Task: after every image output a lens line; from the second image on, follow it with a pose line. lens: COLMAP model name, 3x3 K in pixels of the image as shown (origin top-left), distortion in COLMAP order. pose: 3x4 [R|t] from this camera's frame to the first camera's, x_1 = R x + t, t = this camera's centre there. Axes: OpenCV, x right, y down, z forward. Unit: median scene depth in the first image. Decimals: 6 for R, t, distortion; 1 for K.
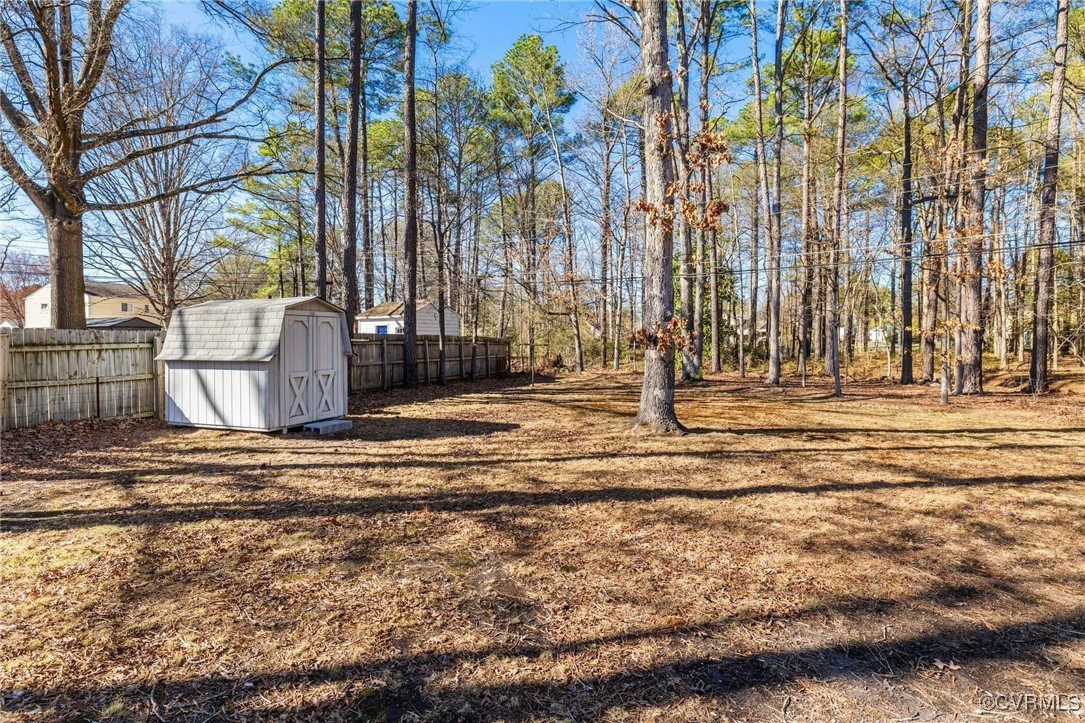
lens RADIAL K [[552.3, 0, 544.9], [0, 552.3, 346.9], [0, 0, 1]] dist [0.004002, 0.000279]
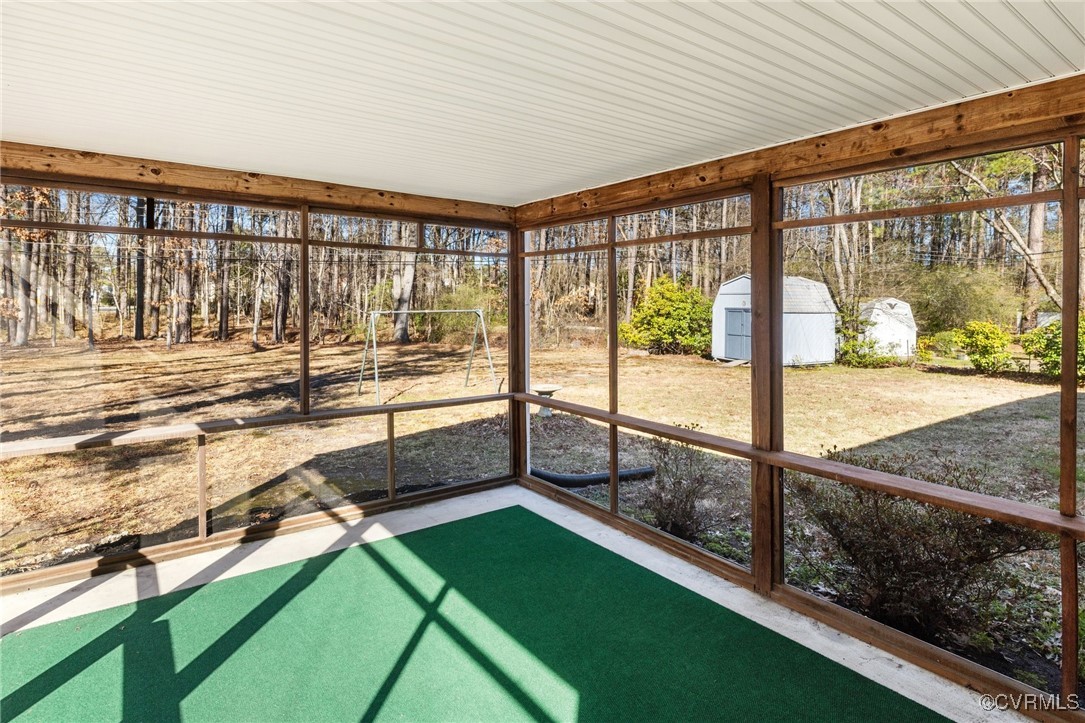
lens RADIAL K [[581.4, 0, 541.9], [0, 581.4, 297.4], [0, 0, 1]] dist [0.022476, 0.000390]
pose [[0.357601, 0.012784, 0.933787, -0.359142], [0.003357, 0.999882, -0.014975, -0.012815], [-0.933868, 0.008489, 0.357516, -0.460386]]
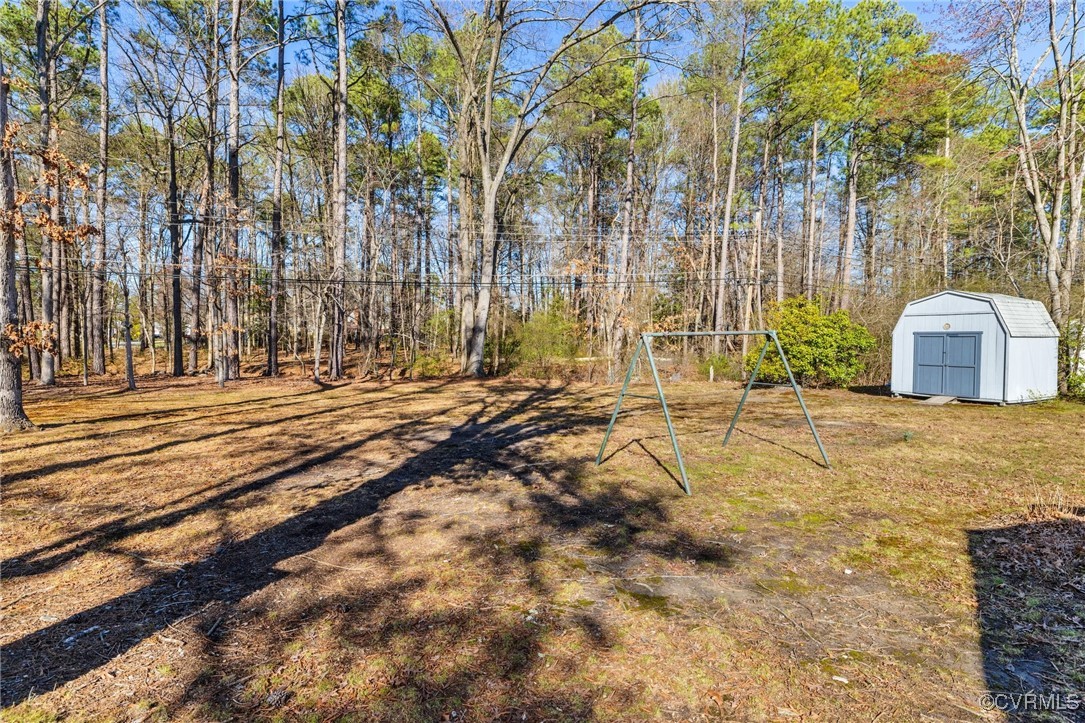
lens RADIAL K [[552.3, 0, 544.9], [0, 552.3, 346.9], [0, 0, 1]] dist [0.004002, 0.000279]
pose [[0.336718, -0.015845, 0.941472, -0.207009], [0.010468, 0.999860, 0.013084, -0.003111], [-0.941547, 0.005450, 0.336837, -0.138860]]
